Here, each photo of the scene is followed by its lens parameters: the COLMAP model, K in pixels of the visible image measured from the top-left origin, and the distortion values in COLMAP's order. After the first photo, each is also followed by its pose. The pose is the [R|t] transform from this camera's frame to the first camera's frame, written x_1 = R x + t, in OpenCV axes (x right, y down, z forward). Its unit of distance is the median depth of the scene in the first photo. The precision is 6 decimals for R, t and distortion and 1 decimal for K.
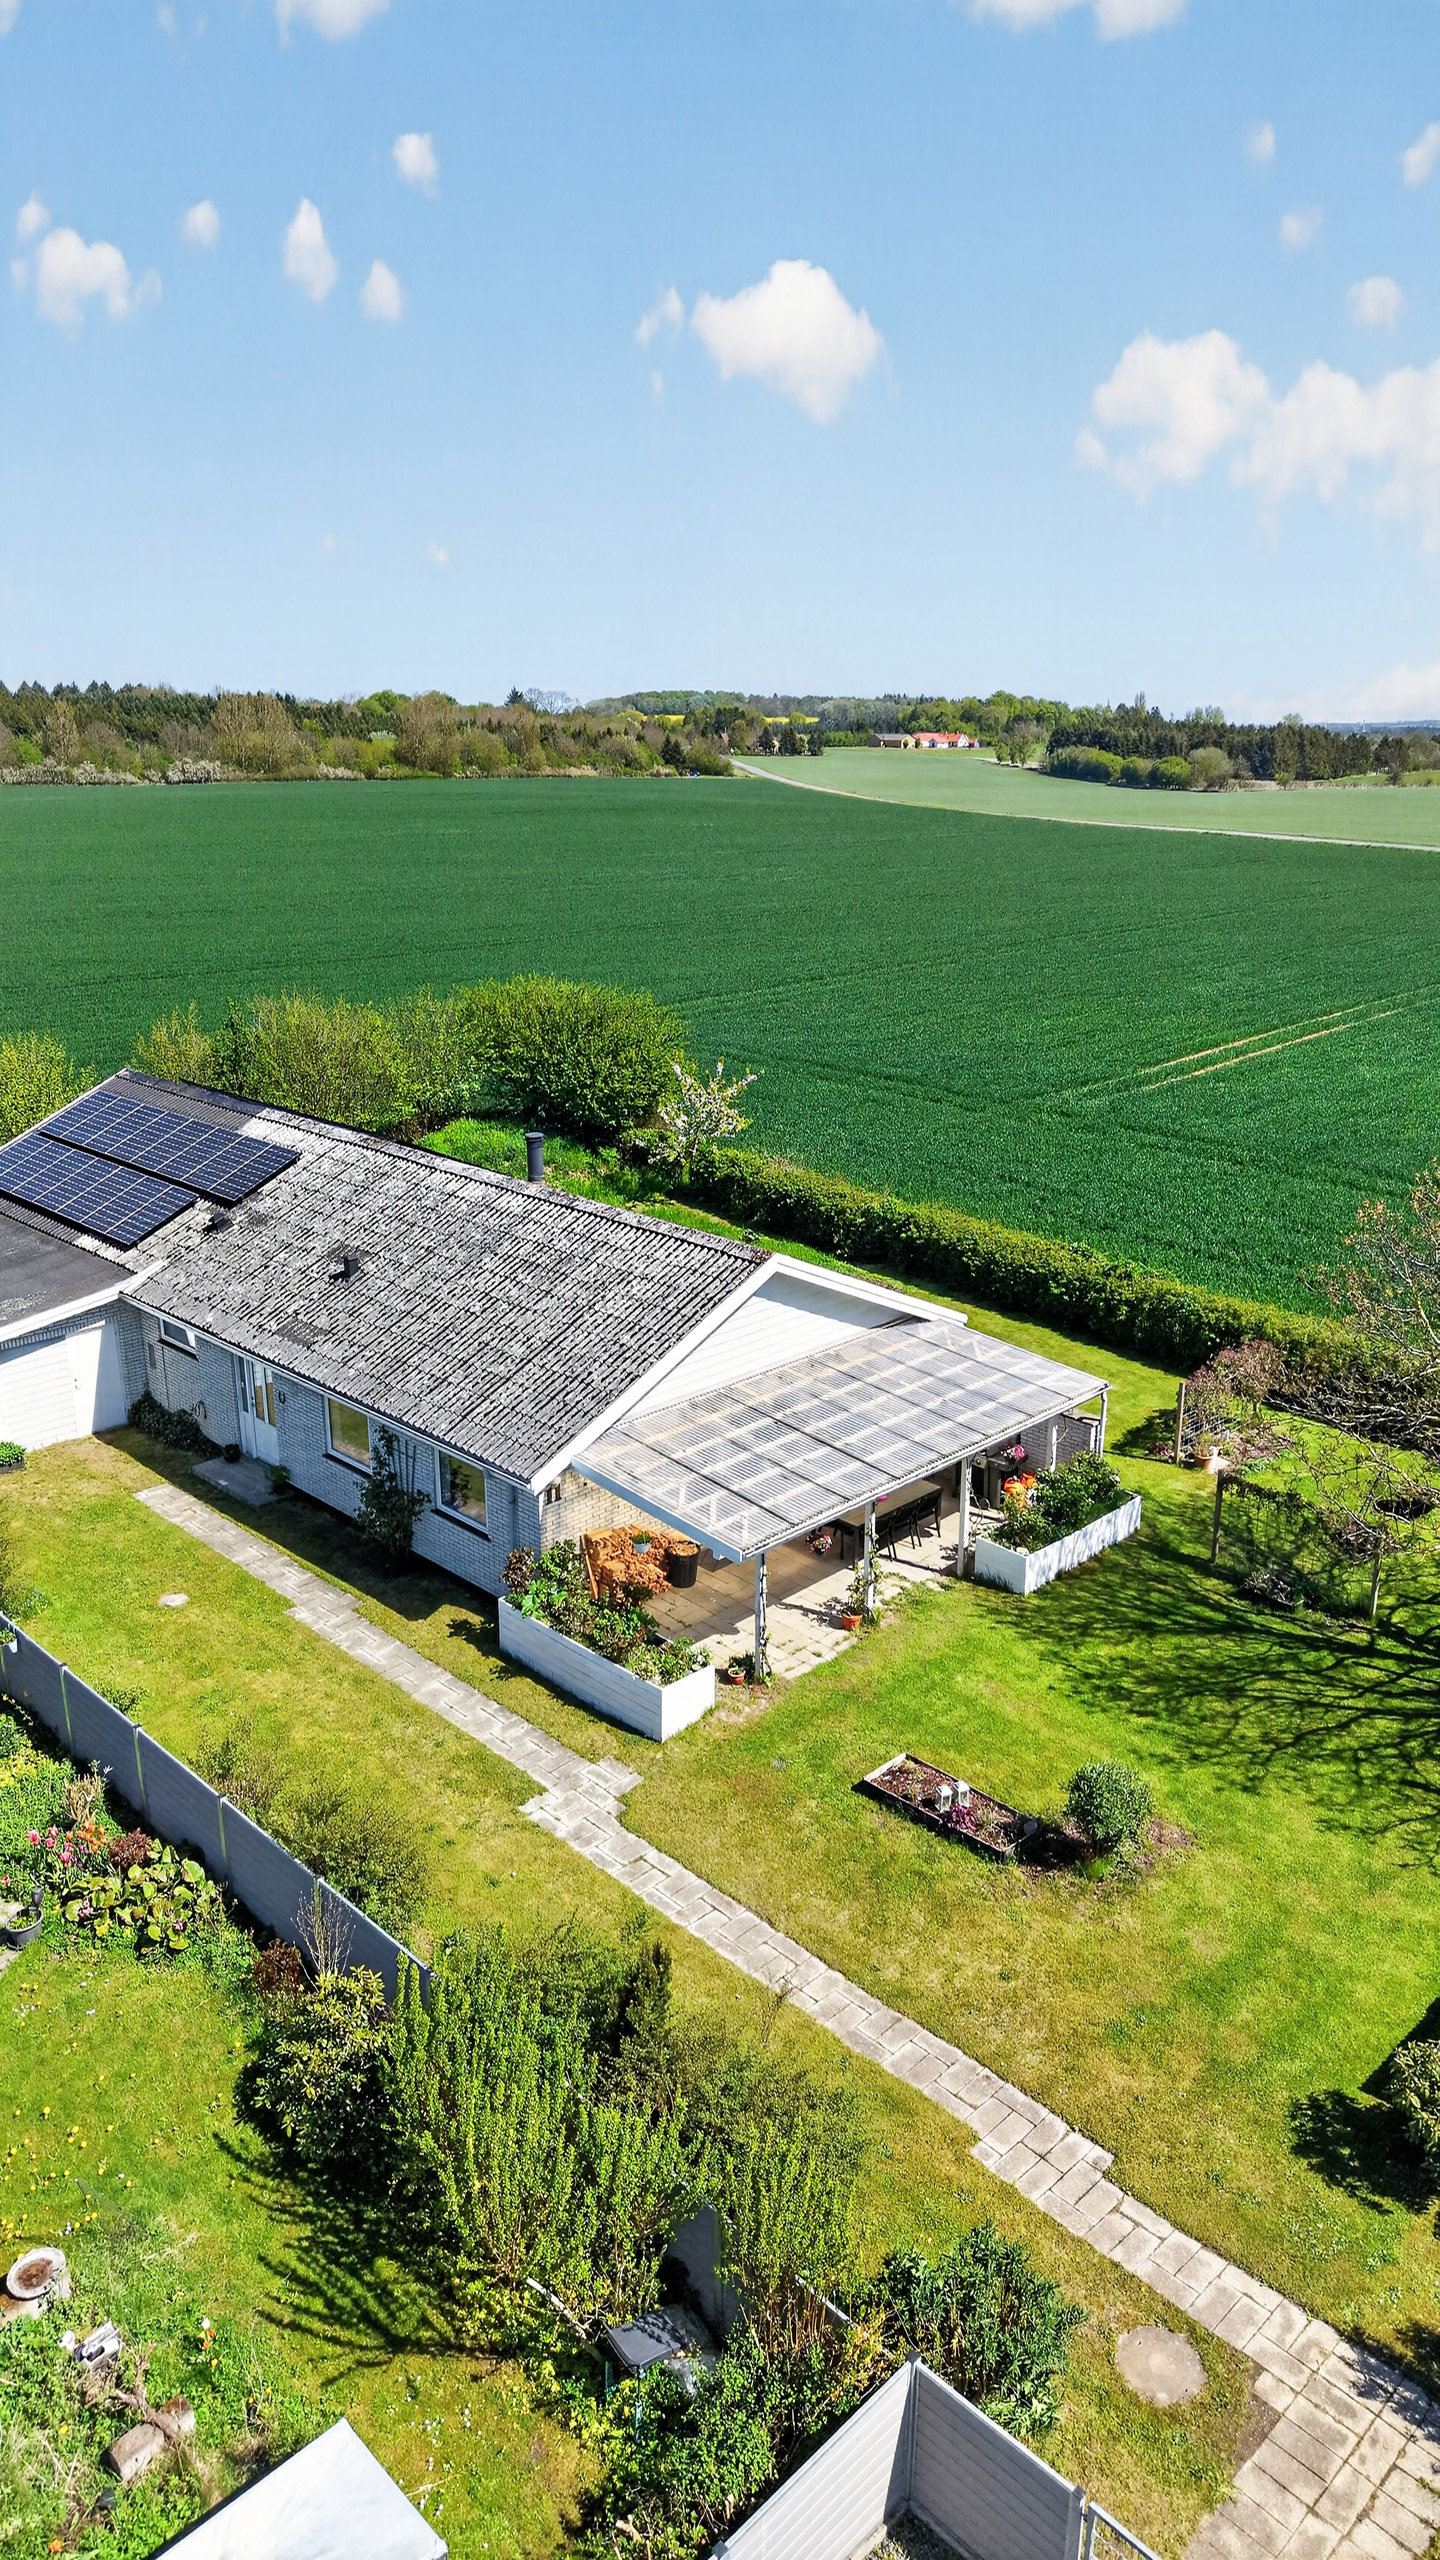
lens RADIAL K [[1708.9, 0, 720.0], [0, 1708.9, 1280.0], [0, 0, 1]] dist [0.042878, -0.065778]
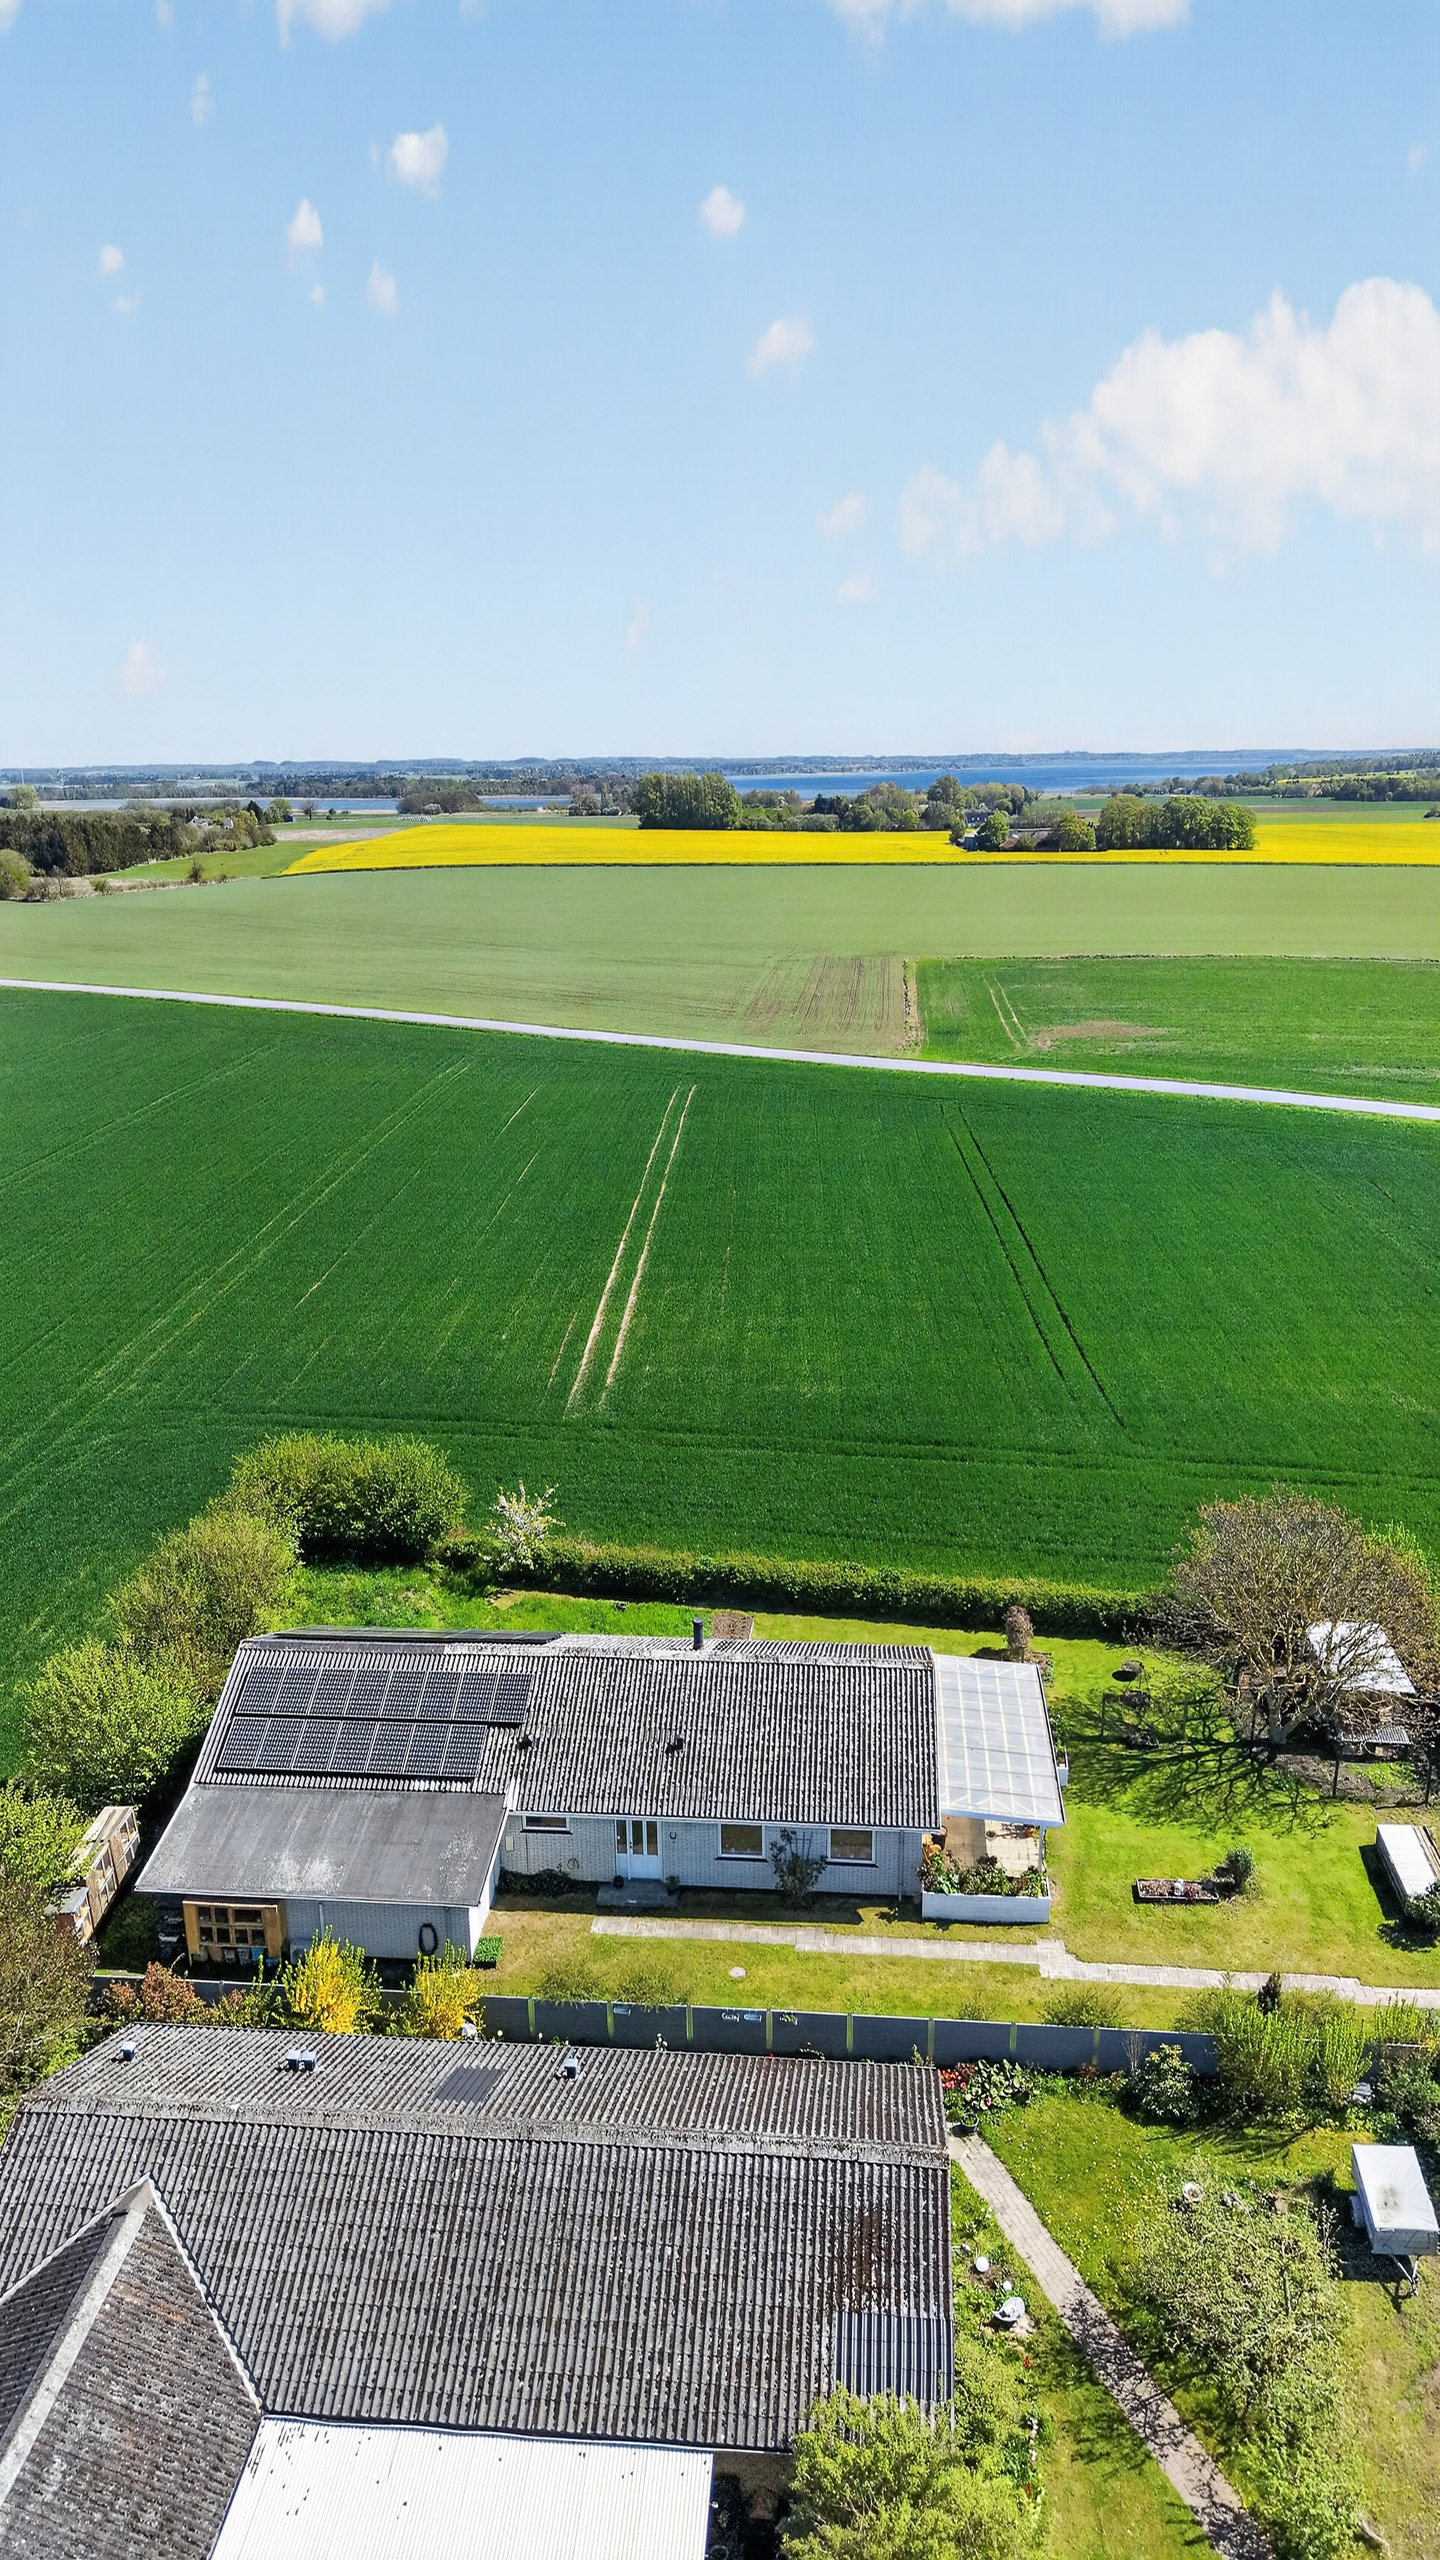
lens RADIAL K [[1682.1, 0, 721.0], [0, 1682.1, 1346.0], [0, 0, 1]] dist [0.046407, -0.051897]
pose [[0.762663, -0.220934, 0.607892, -1.010019], [0.210393, 0.973480, 0.089844, -0.482454], [-0.611620, 0.059376, 0.788920, -0.306373]]
